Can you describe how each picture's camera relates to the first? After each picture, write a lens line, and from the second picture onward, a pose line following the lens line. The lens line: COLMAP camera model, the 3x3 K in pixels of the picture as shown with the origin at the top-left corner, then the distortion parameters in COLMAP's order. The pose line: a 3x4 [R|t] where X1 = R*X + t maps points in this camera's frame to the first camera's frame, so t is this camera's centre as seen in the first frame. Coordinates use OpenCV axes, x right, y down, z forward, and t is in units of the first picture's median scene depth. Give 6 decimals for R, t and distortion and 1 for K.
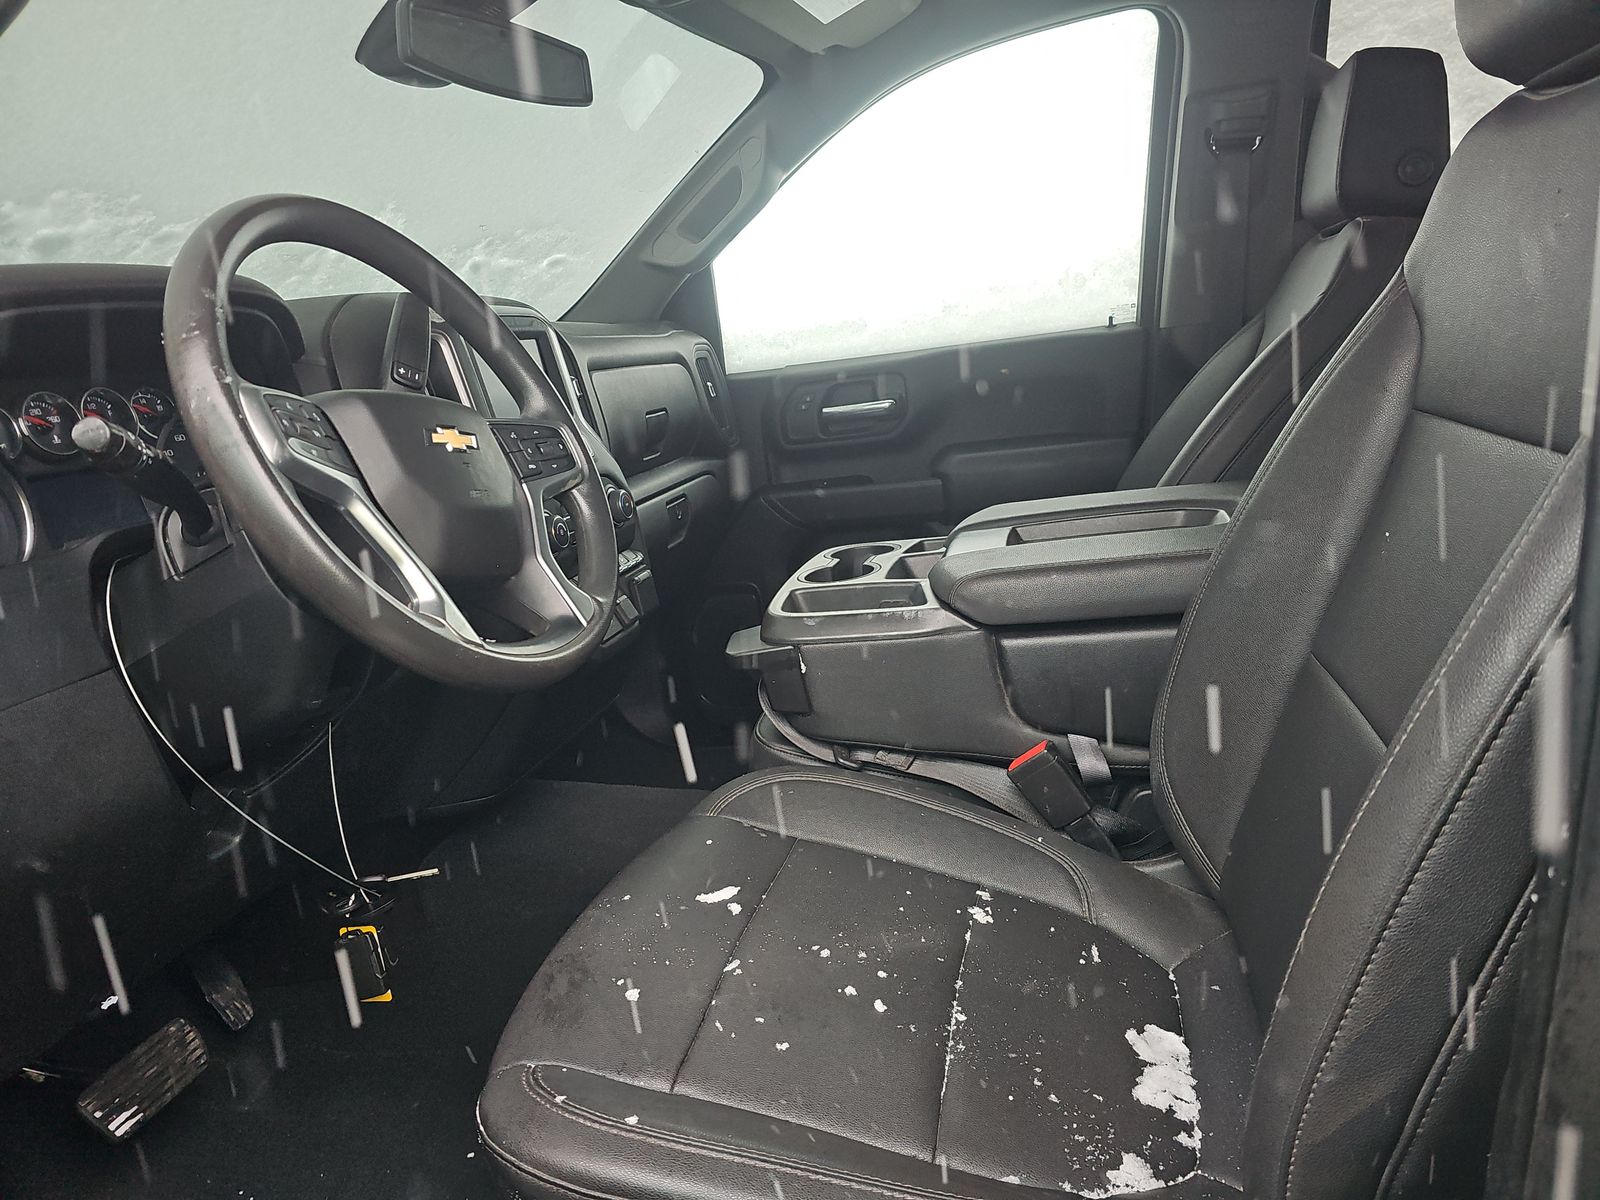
lens RADIAL K [[1072.5, 0, 816.9], [0, 1072.5, 610.1], [0, 0, 1]] dist [0.027178, -0.014713]
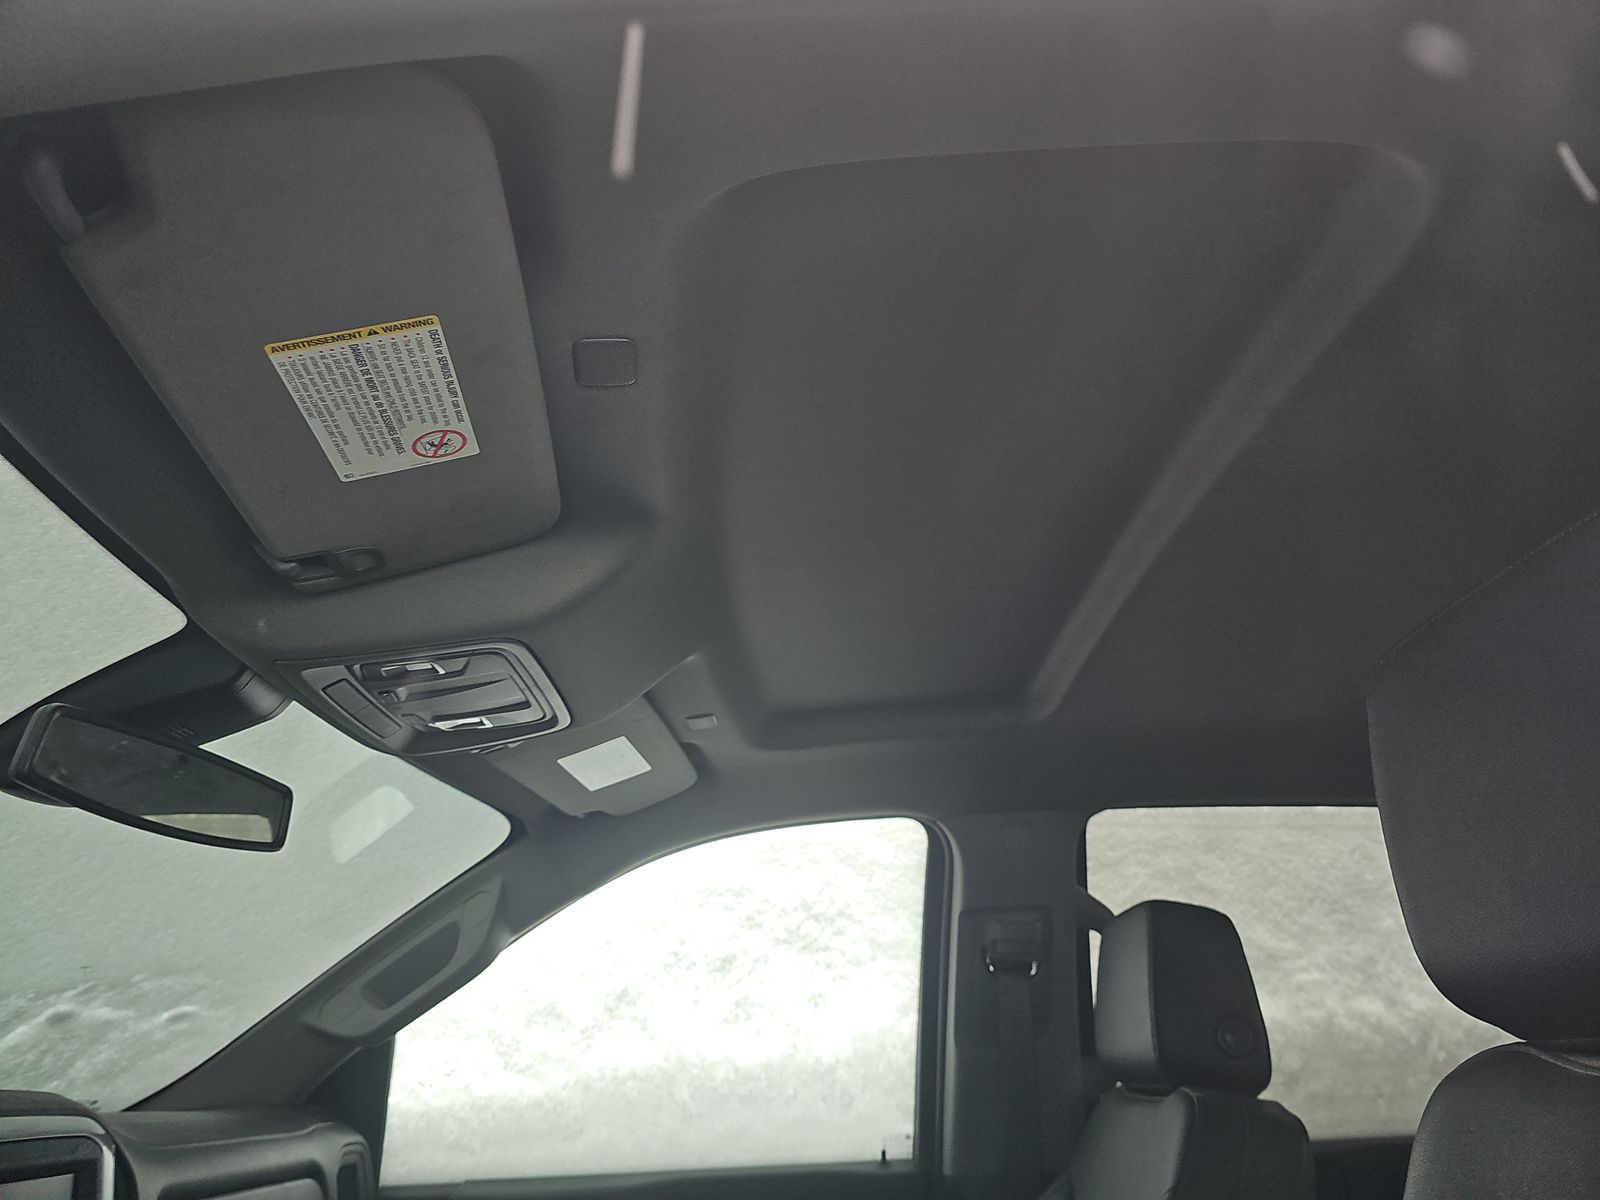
lens RADIAL K [[1072.5, 0, 806.9], [0, 1072.5, 595.0], [0, 0, 1]] dist [0.027178, -0.014713]
pose [[0.966207, 0.173036, 0.191054, -0.014876], [-0.018170, 0.785071, -0.619140, -0.095578], [-0.257124, 0.594746, 0.761685, 0.136528]]
